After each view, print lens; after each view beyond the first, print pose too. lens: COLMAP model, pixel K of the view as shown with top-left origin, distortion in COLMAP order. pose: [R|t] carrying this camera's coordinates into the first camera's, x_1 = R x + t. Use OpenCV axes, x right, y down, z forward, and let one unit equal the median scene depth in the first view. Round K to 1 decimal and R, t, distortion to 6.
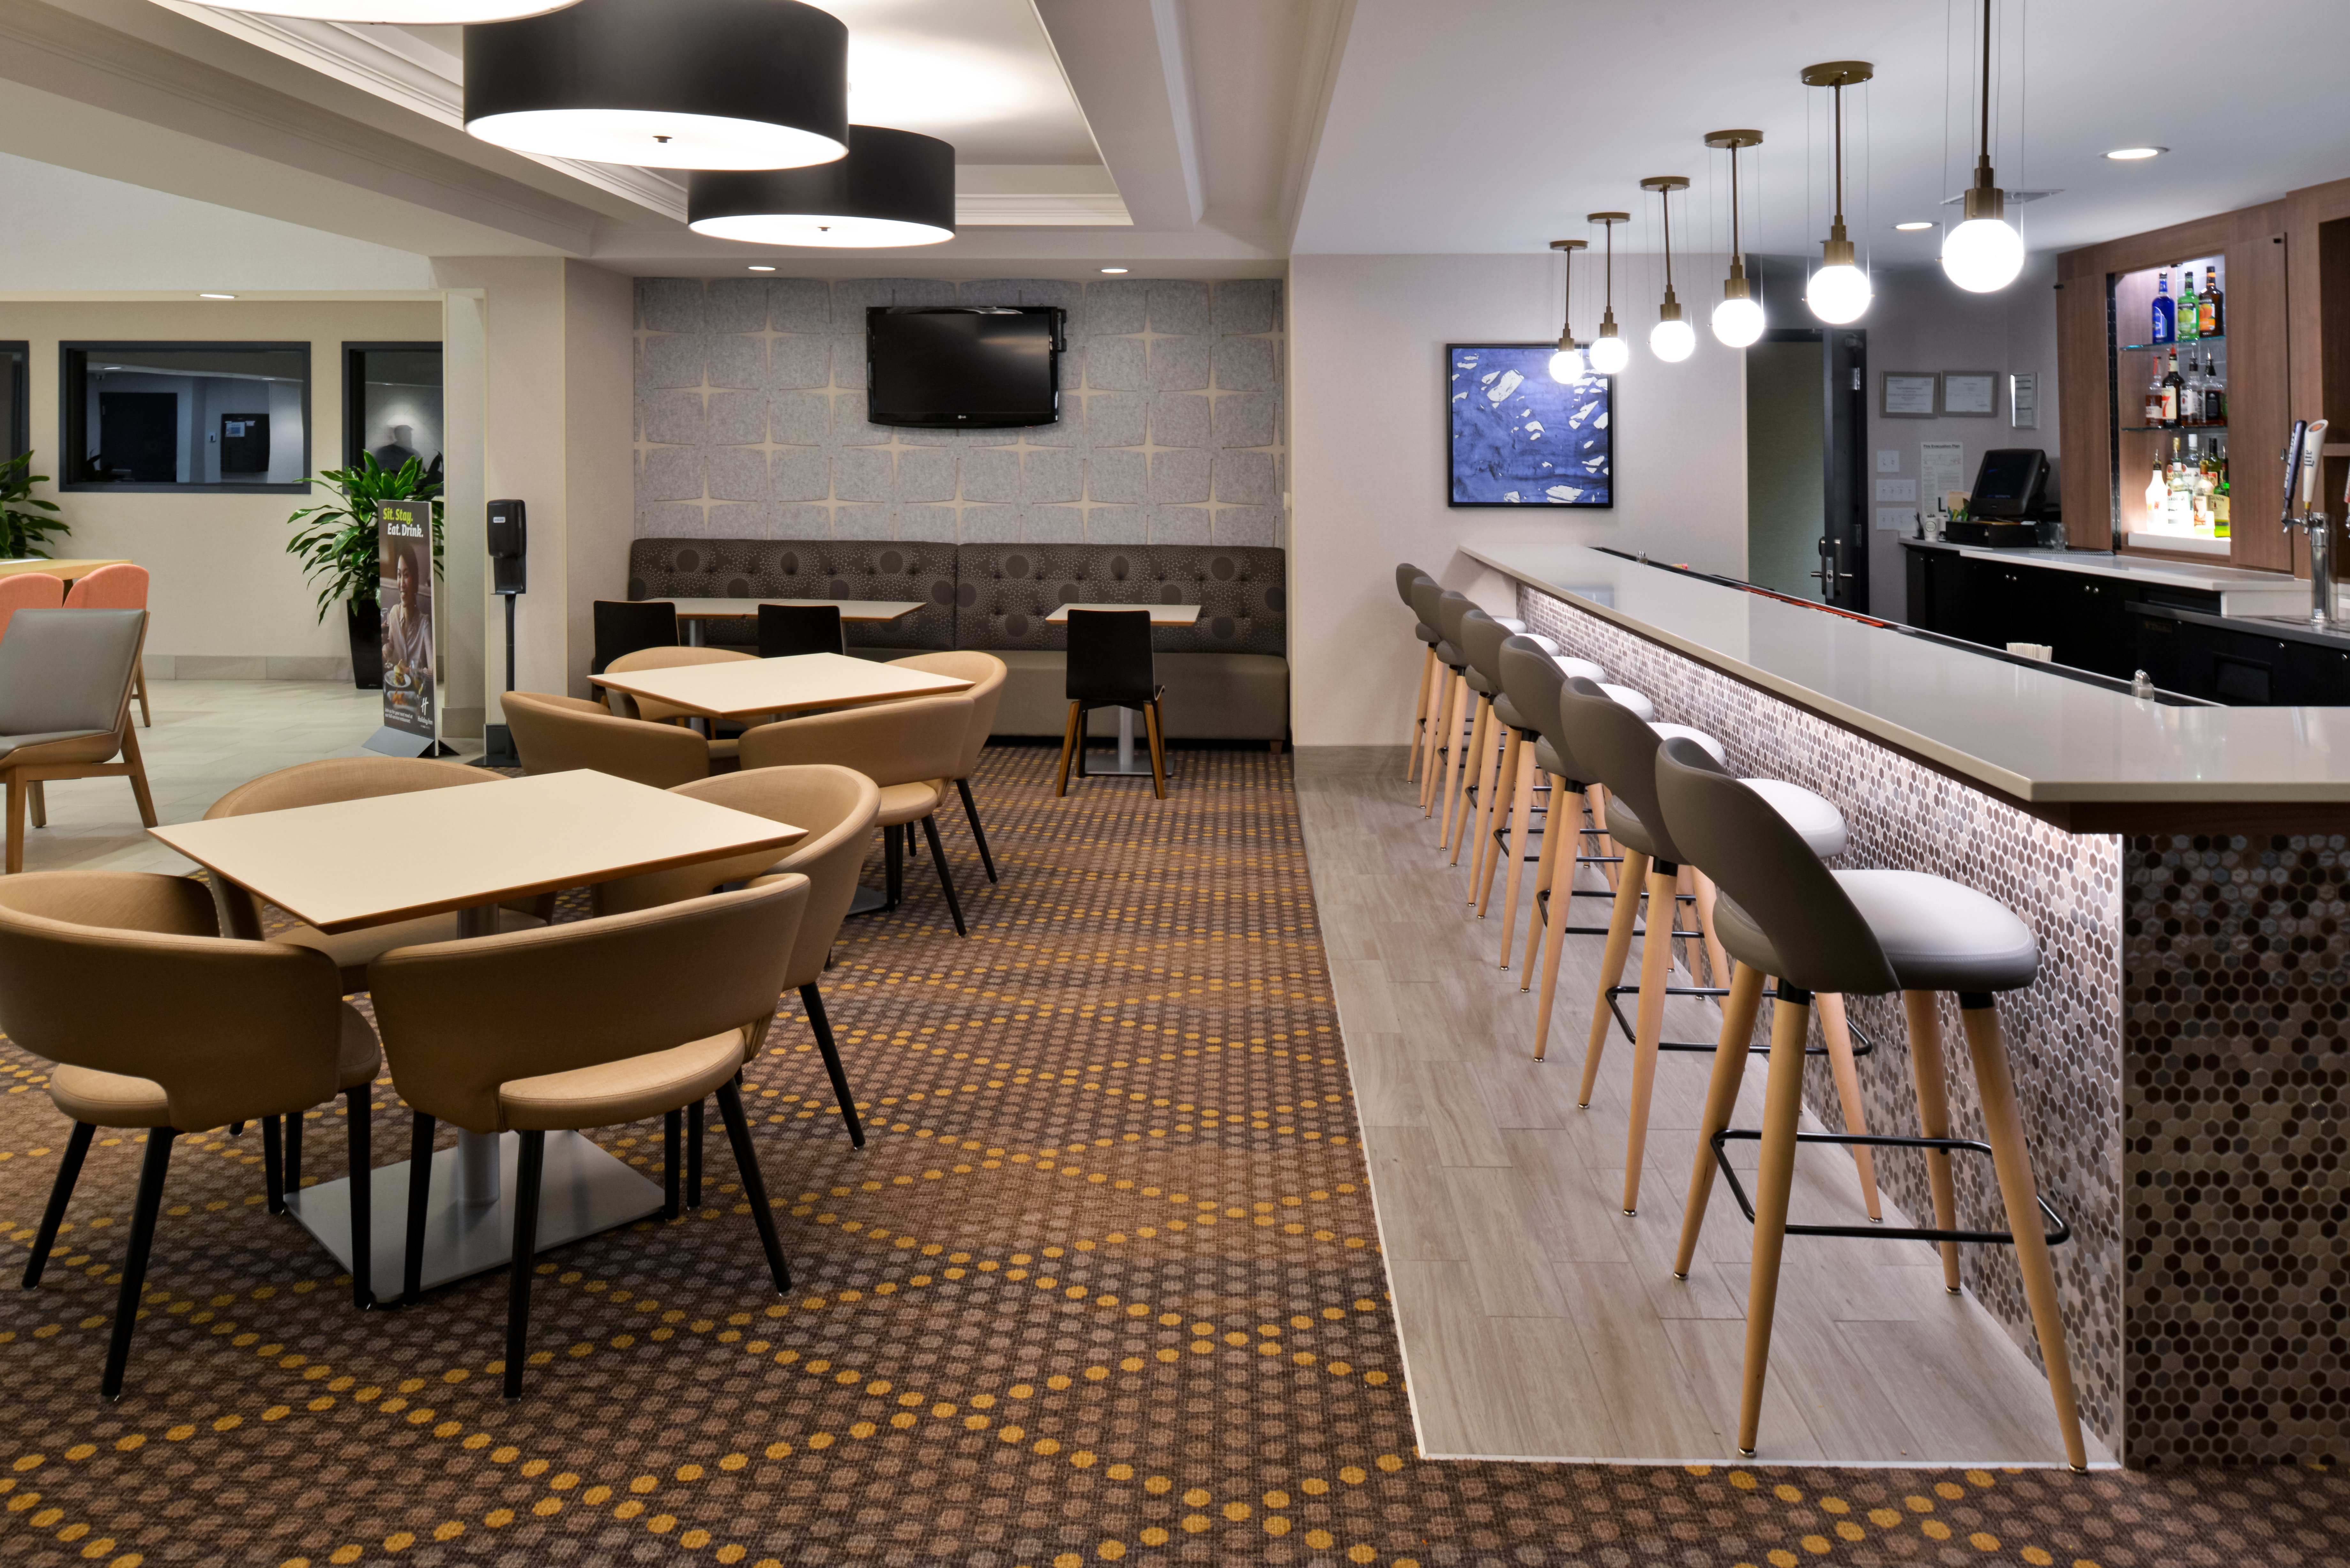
lens RADIAL K [[1637.8, 0, 1214.9], [0, 1637.8, 438.6], [0, 0, 1]] dist [0.001711, -0.002631]
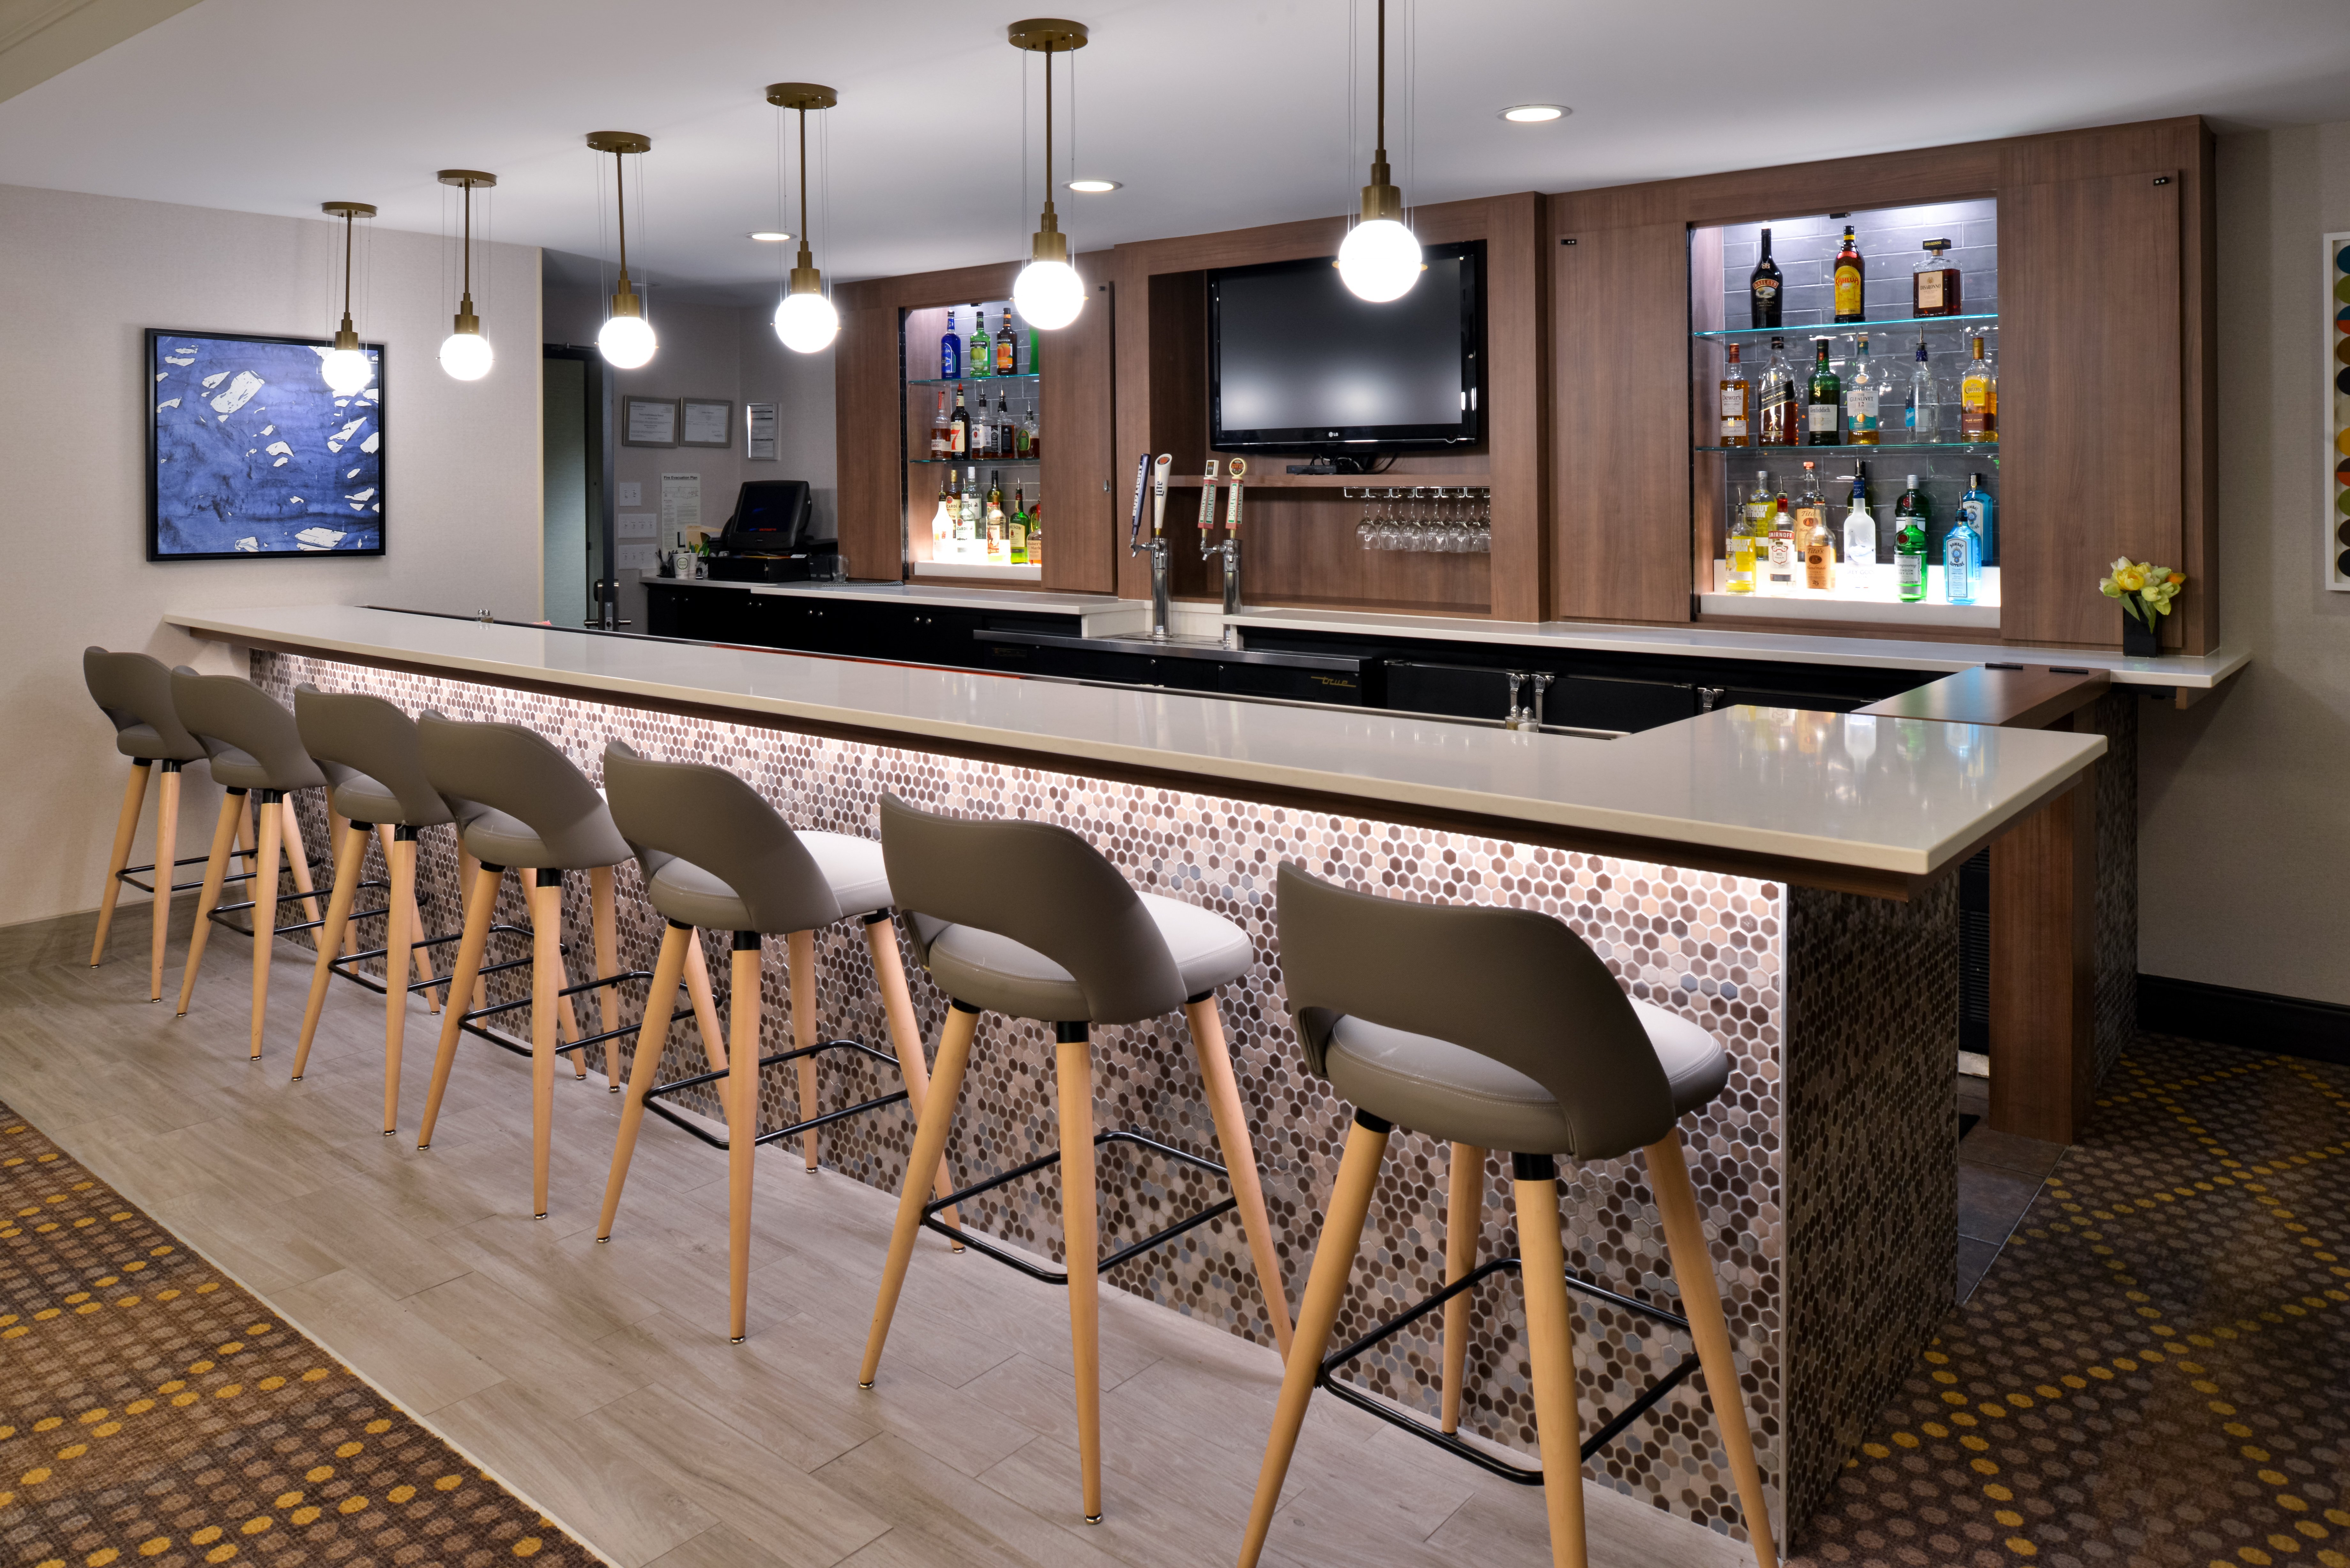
lens RADIAL K [[1622.4, 0, 1182.1], [0, 1622.4, 476.9], [0, 0, 1]] dist [-0.012139, -0.008463]
pose [[0.622136, 0.004022, 0.782898, -0.123756], [-0.006069, 0.999982, -0.000315, 0.003148], [-0.782885, -0.004556, 0.622149, 0.224072]]
